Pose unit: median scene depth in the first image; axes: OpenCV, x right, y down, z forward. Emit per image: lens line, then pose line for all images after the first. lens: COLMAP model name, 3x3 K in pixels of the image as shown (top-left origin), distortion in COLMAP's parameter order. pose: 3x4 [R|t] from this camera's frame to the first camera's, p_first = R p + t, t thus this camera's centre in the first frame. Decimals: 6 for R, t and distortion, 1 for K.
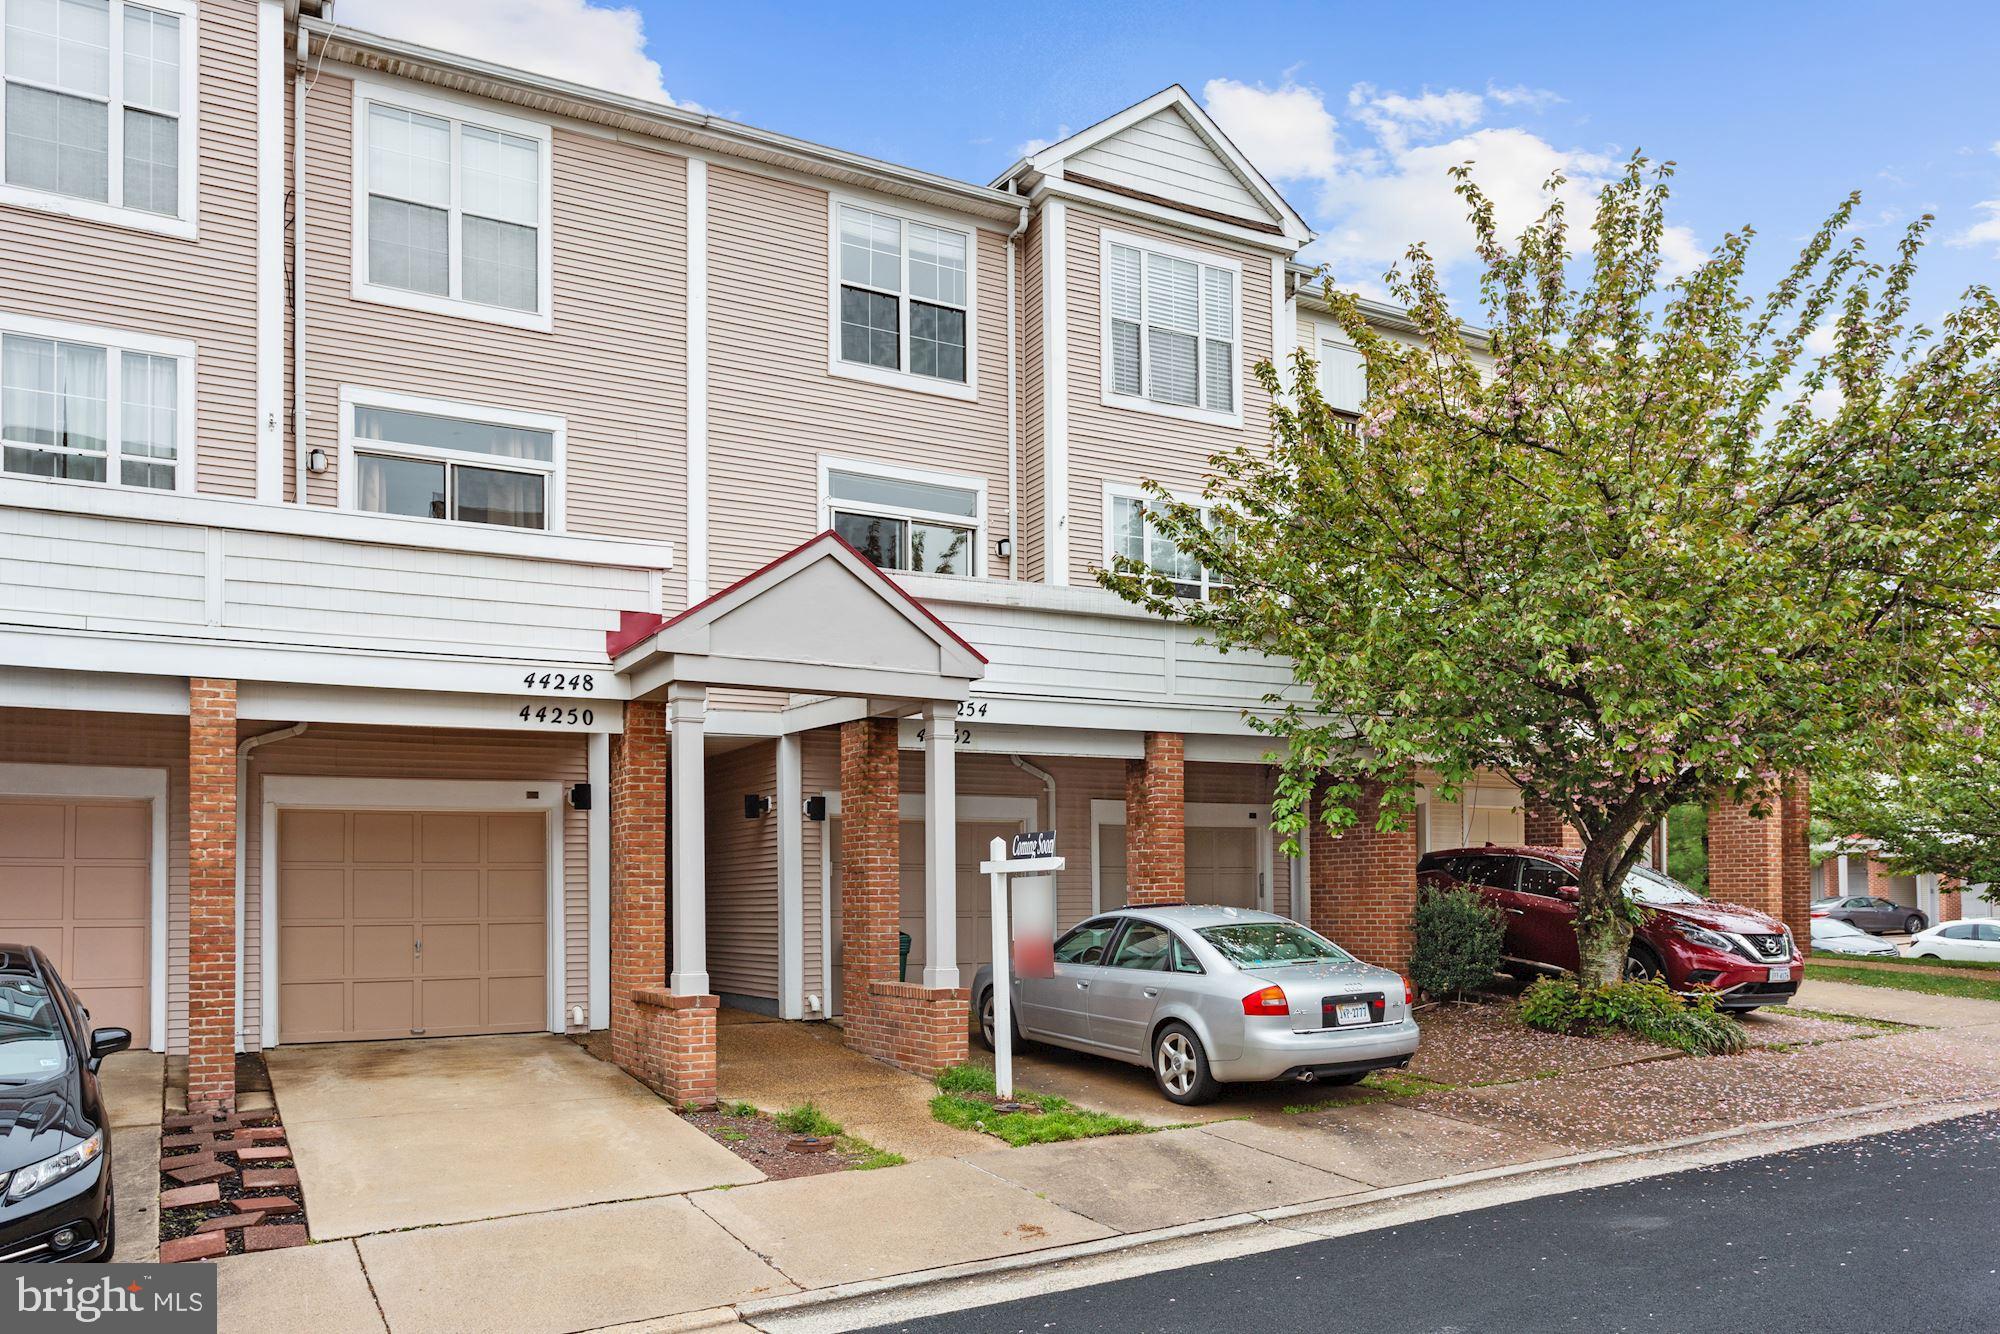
lens RADIAL K [[1475.0, 0, 1035.1], [0, 1475.0, 866.9], [0, 0, 1]] dist [0.004763, -0.001260]
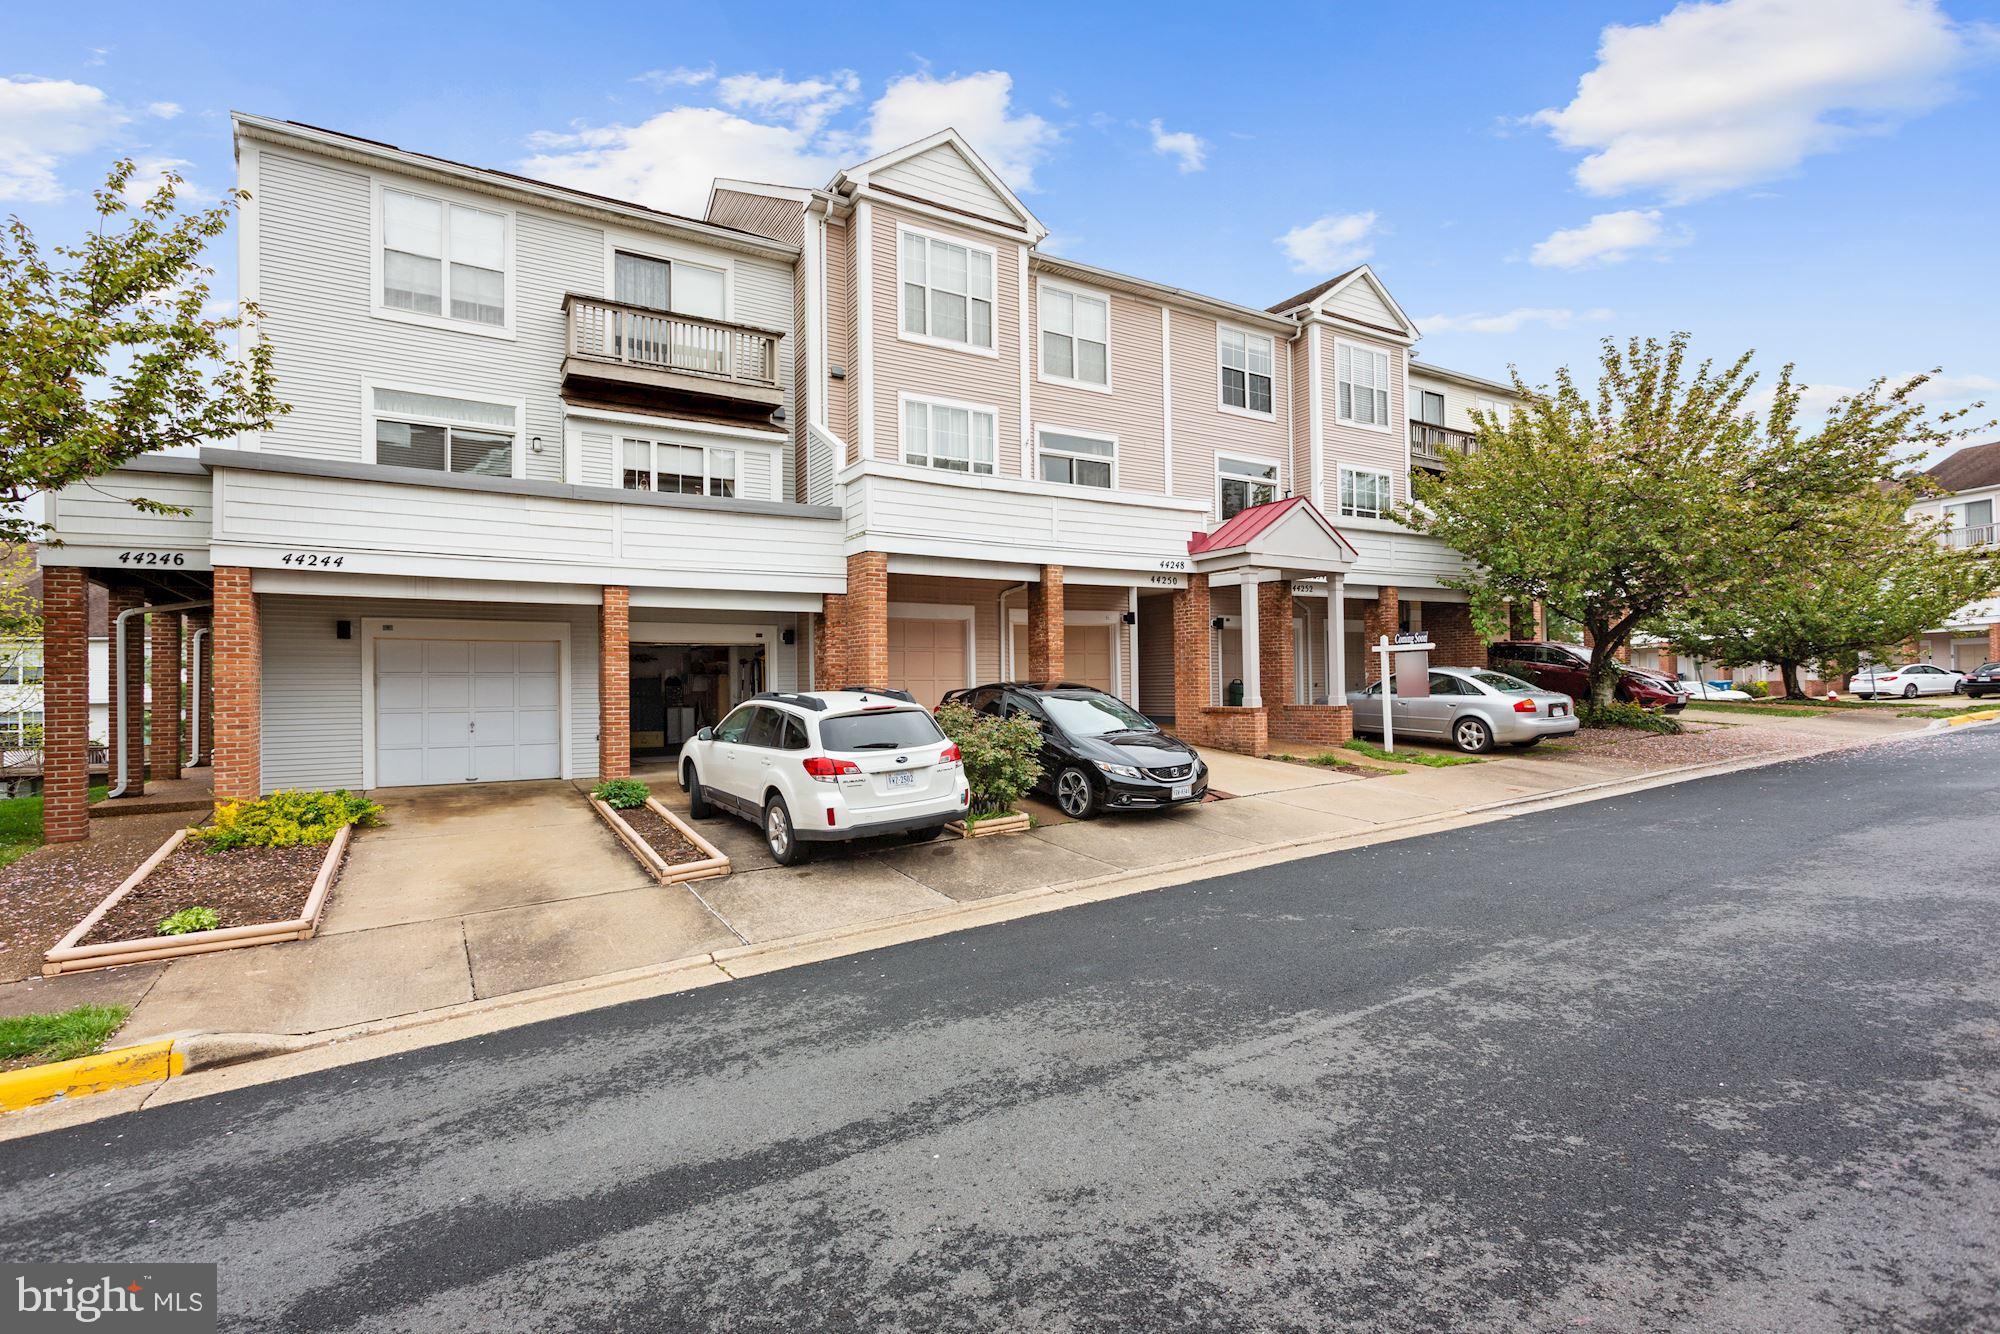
lens RADIAL K [[948.3, 0, 1010.3], [0, 948.3, 667.9], [0, 0, 1]] dist [0.000611, -0.000281]
pose [[0.998897, -0.005853, 0.046589, -0.612529], [0.005607, 0.999970, 0.005405, 0.016599], [-0.046619, -0.005137, 0.998900, -0.374151]]
